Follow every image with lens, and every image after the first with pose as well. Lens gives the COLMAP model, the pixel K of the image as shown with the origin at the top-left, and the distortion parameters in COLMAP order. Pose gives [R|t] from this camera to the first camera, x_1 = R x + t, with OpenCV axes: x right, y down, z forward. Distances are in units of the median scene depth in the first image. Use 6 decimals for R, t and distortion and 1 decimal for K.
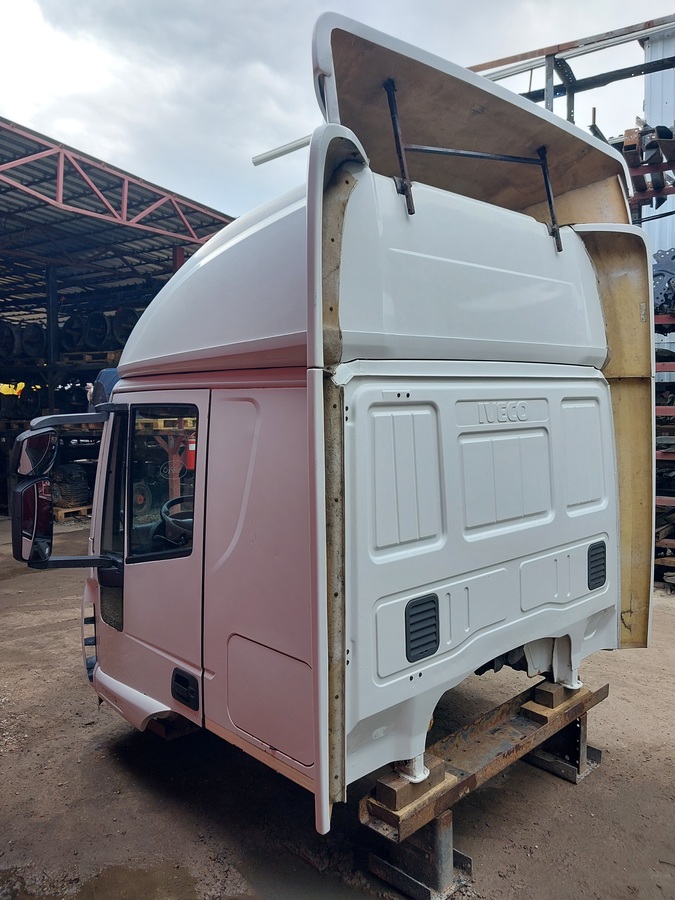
lens RADIAL K [[695.3, 0, 335.0], [0, 695.3, 451.9], [0, 0, 1]] dist [0.068467, -0.082870]
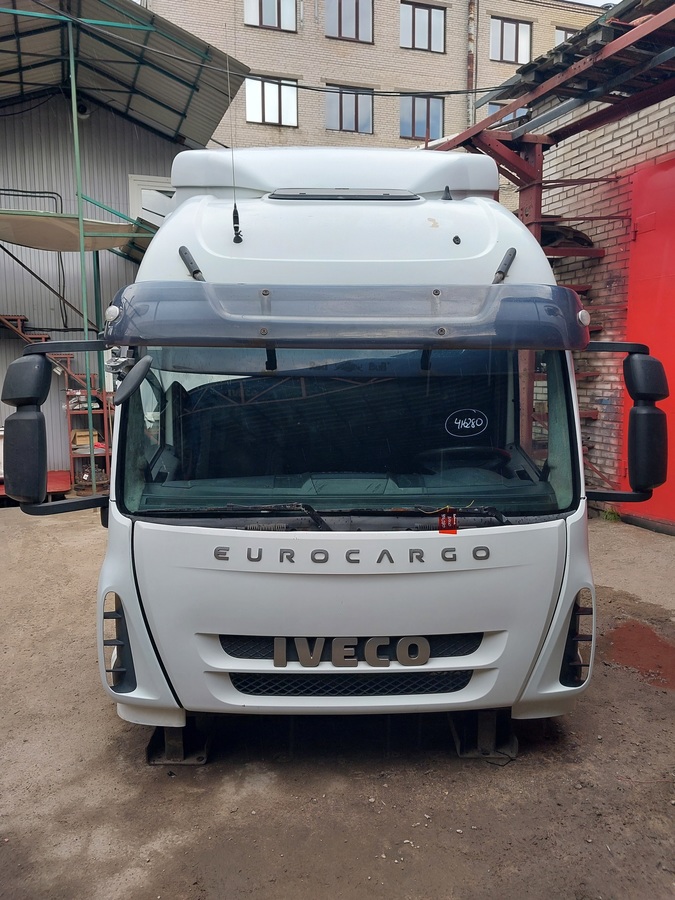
lens RADIAL K [[703.0, 0, 340.6], [0, 703.0, 447.4], [0, 0, 1]] dist [0.068758, -0.091584]
pose [[-0.754048, -0.064159, 0.653678, -0.857495], [0.060840, 0.984117, 0.166772, -0.112168], [-0.653995, 0.165524, -0.738168, 2.291893]]
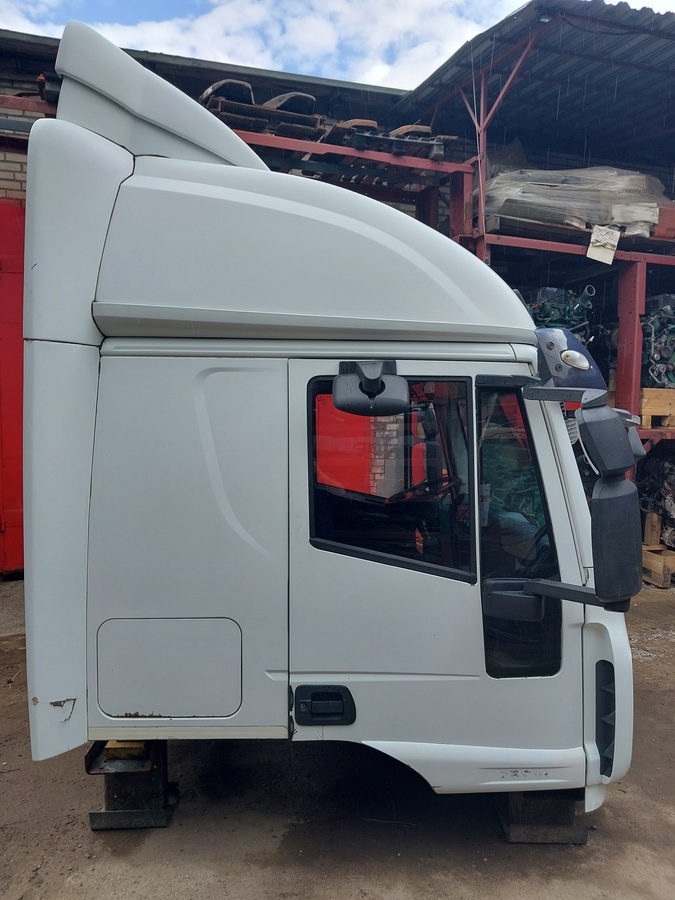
lens RADIAL K [[705.0, 0, 342.1], [0, 705.0, 448.8], [0, 0, 1]] dist [0.059624, -0.080437]
pose [[-0.658560, 0.047687, -0.751016, 0.965433], [-0.058864, 0.991668, 0.114584, -0.125583], [0.750222, 0.119668, -0.650266, 2.098753]]
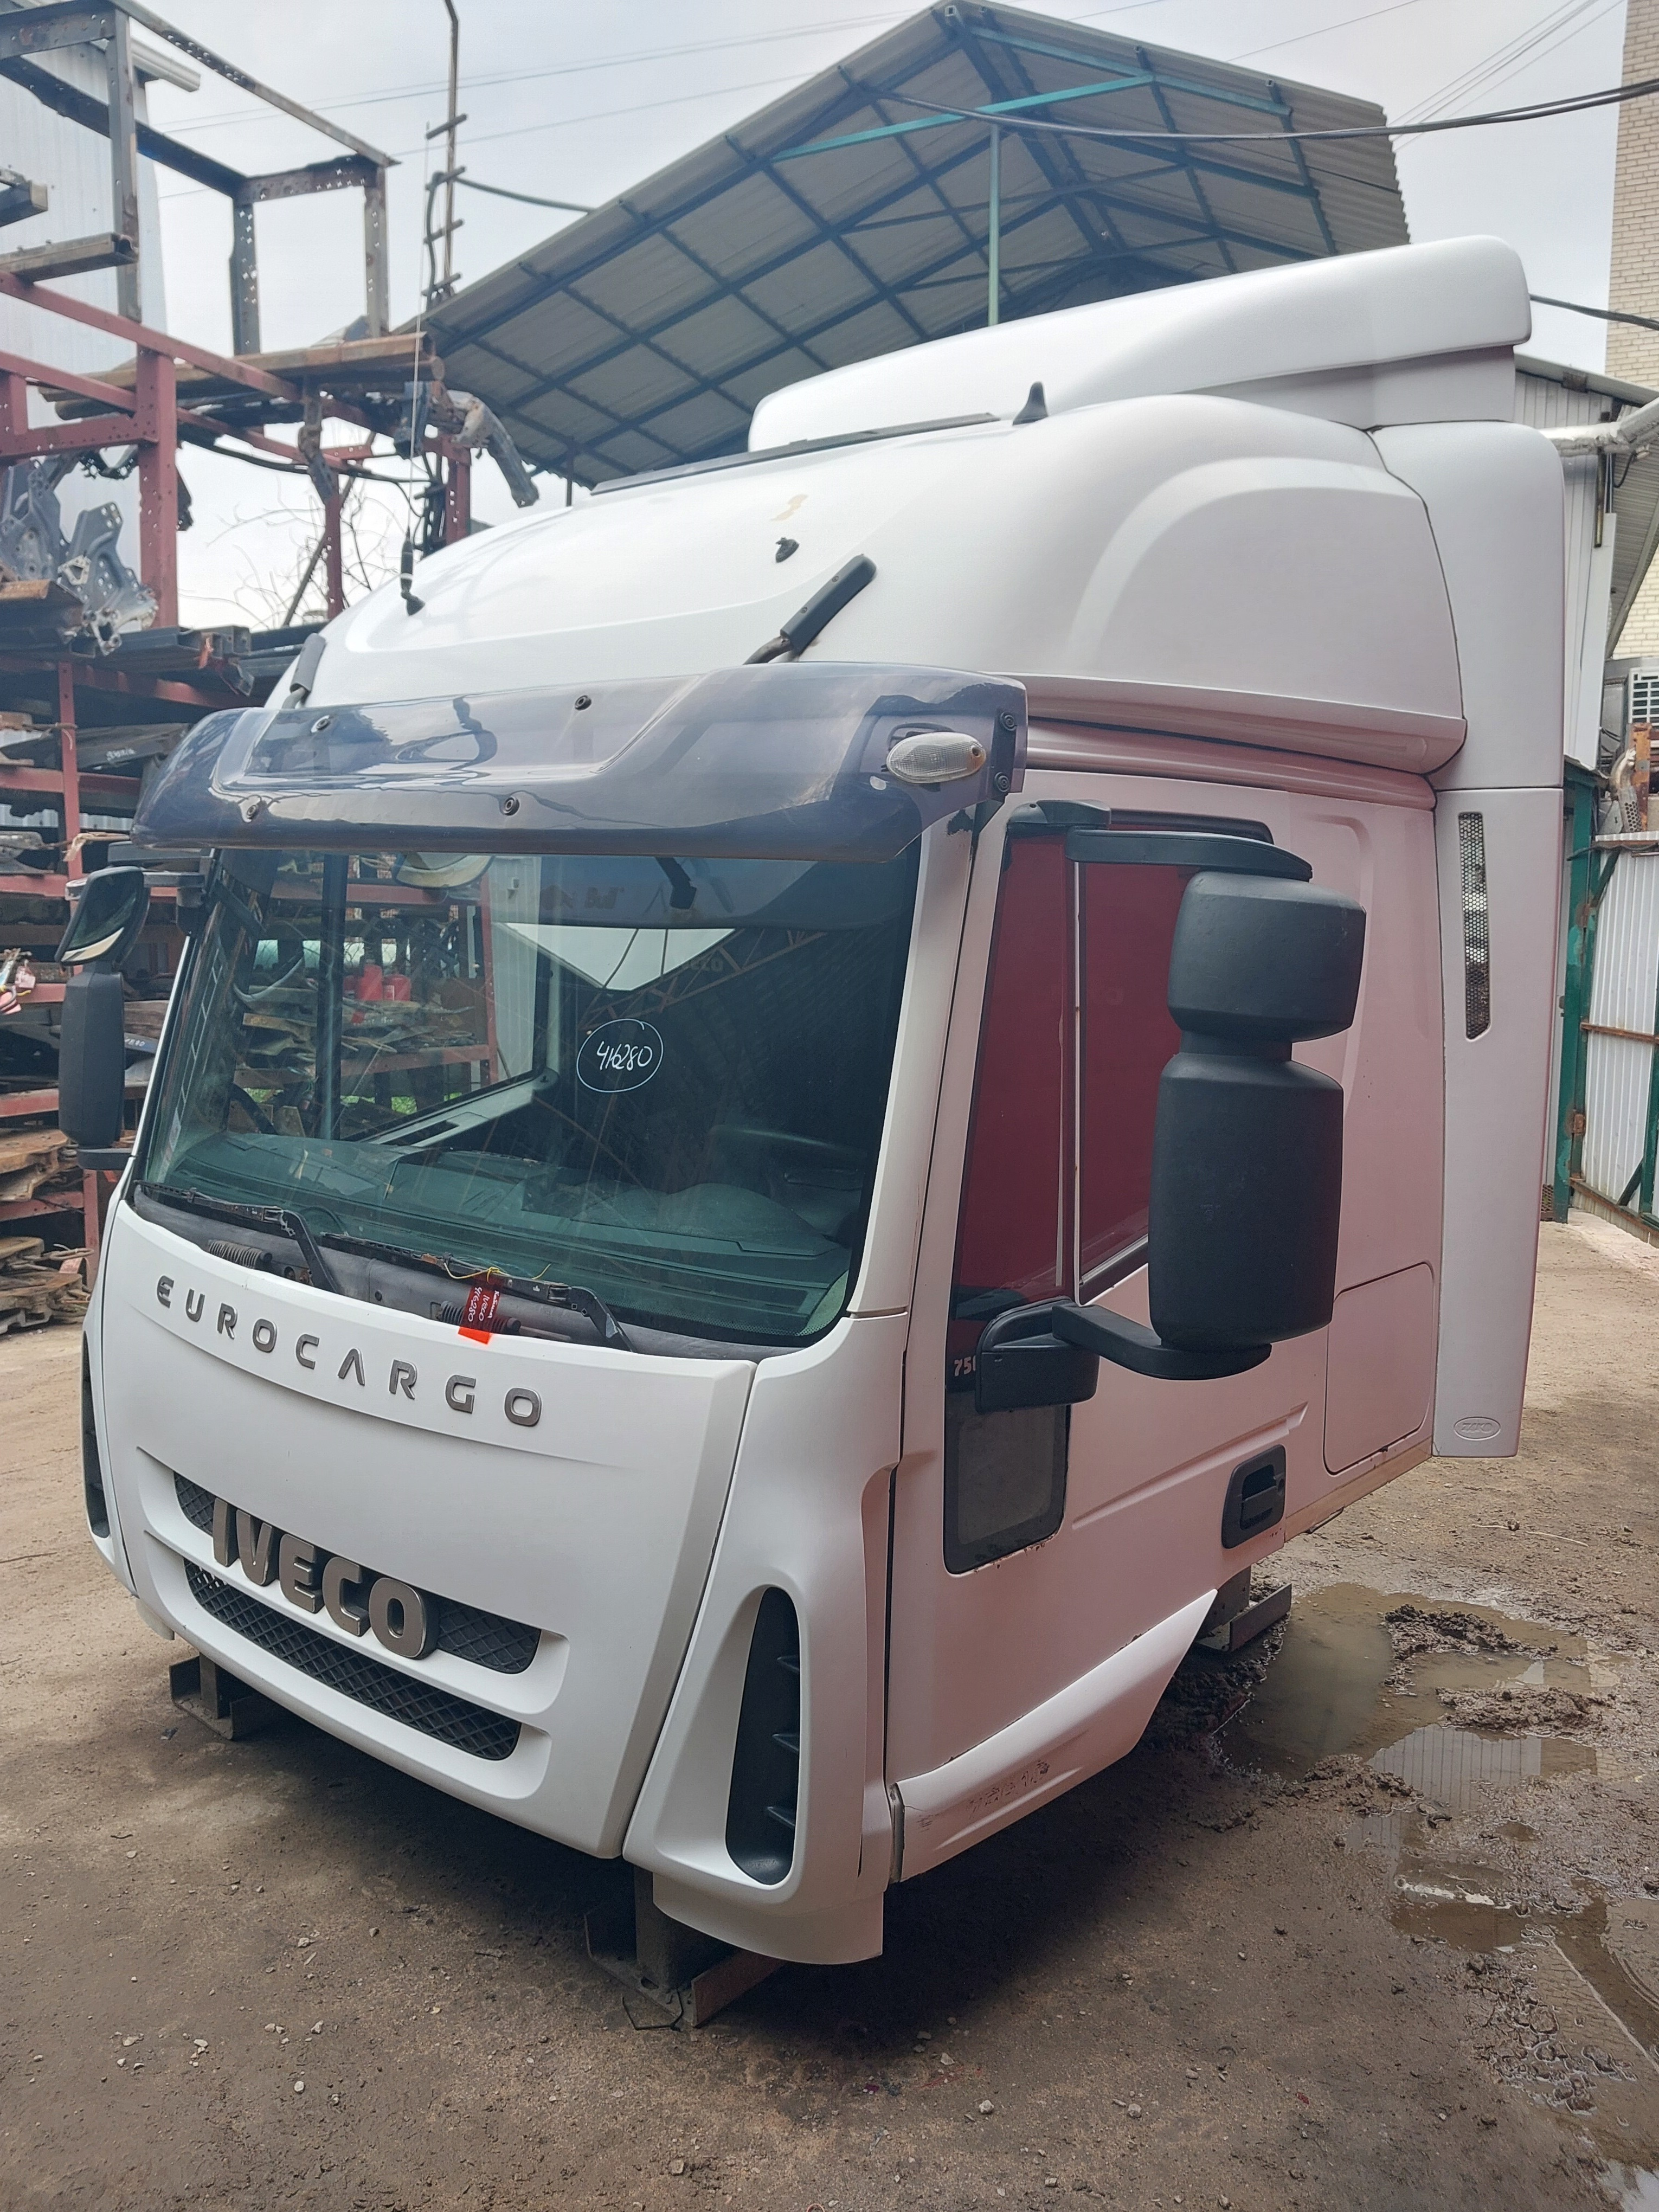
lens RADIAL K [[1732.8, 0, 840.7], [0, 1732.8, 1103.0], [0, 0, 1]] dist [0.059624, -0.080437]
pose [[-0.107871, -0.108196, 0.988260, -1.249564], [0.062936, 0.991323, 0.115401, -0.039224], [-0.992171, 0.074646, -0.100125, 1.384580]]
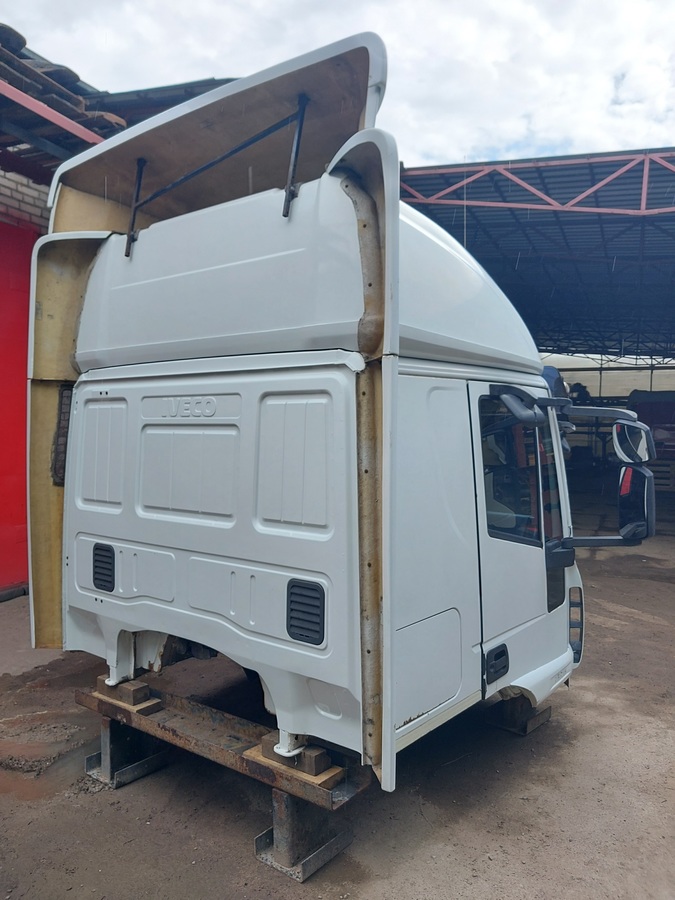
lens RADIAL K [[705.0, 0, 342.1], [0, 705.0, 448.8], [0, 0, 1]] dist [0.059624, -0.080437]
pose [[0.138808, 0.050074, -0.989053, 1.365272], [-0.078075, 0.996166, 0.039477, -0.056506], [0.987237, 0.071740, 0.142185, 1.114505]]
